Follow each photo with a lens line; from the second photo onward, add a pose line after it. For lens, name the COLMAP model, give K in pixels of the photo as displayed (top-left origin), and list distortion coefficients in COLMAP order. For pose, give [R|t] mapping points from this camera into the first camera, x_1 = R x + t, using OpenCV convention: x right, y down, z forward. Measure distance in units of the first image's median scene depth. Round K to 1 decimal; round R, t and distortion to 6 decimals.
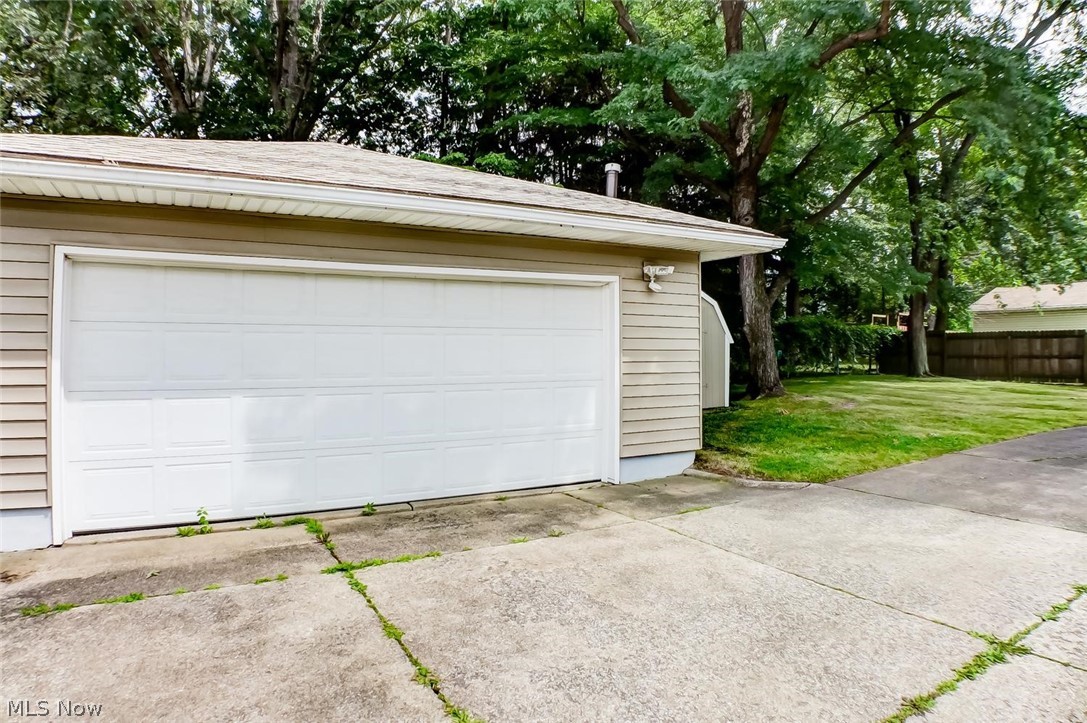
lens RADIAL K [[672.9, 0, 543.5], [0, 672.9, 361.5], [0, 0, 1]] dist [-0.167029, 0.052972]
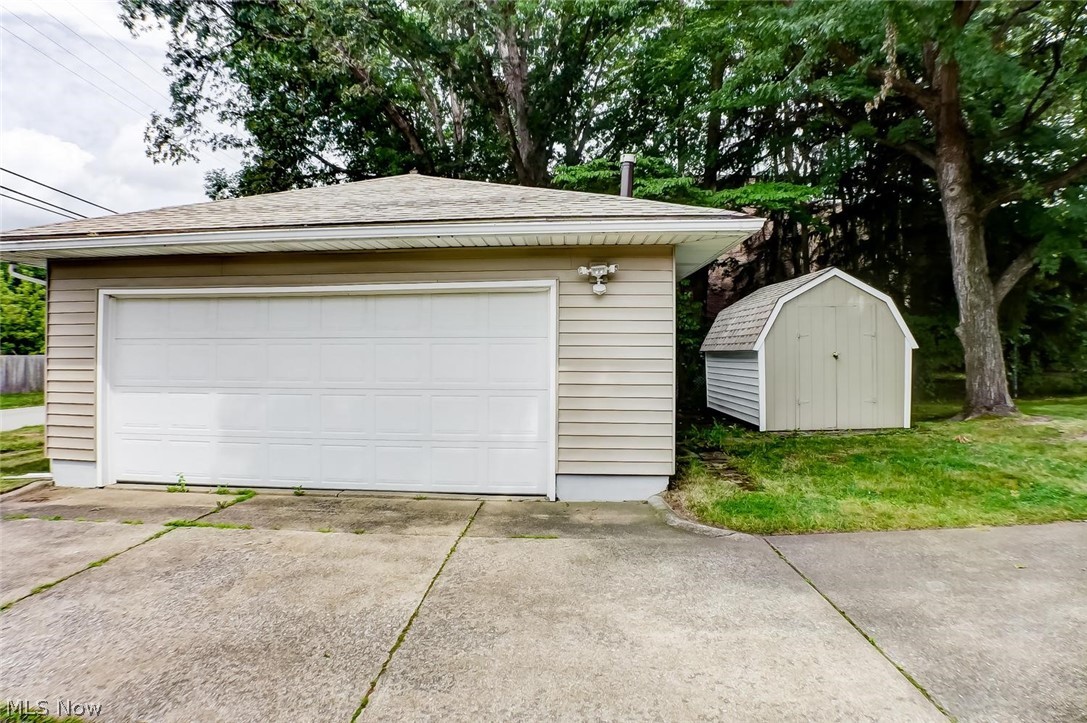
lens RADIAL K [[672.9, 0, 543.5], [0, 672.9, 361.5], [0, 0, 1]] dist [-0.167029, 0.052972]
pose [[0.823828, 0.006110, -0.566807, 0.849854], [-0.009129, 0.999955, -0.002489, -0.014605], [0.566767, 0.007225, 0.823847, 0.292461]]
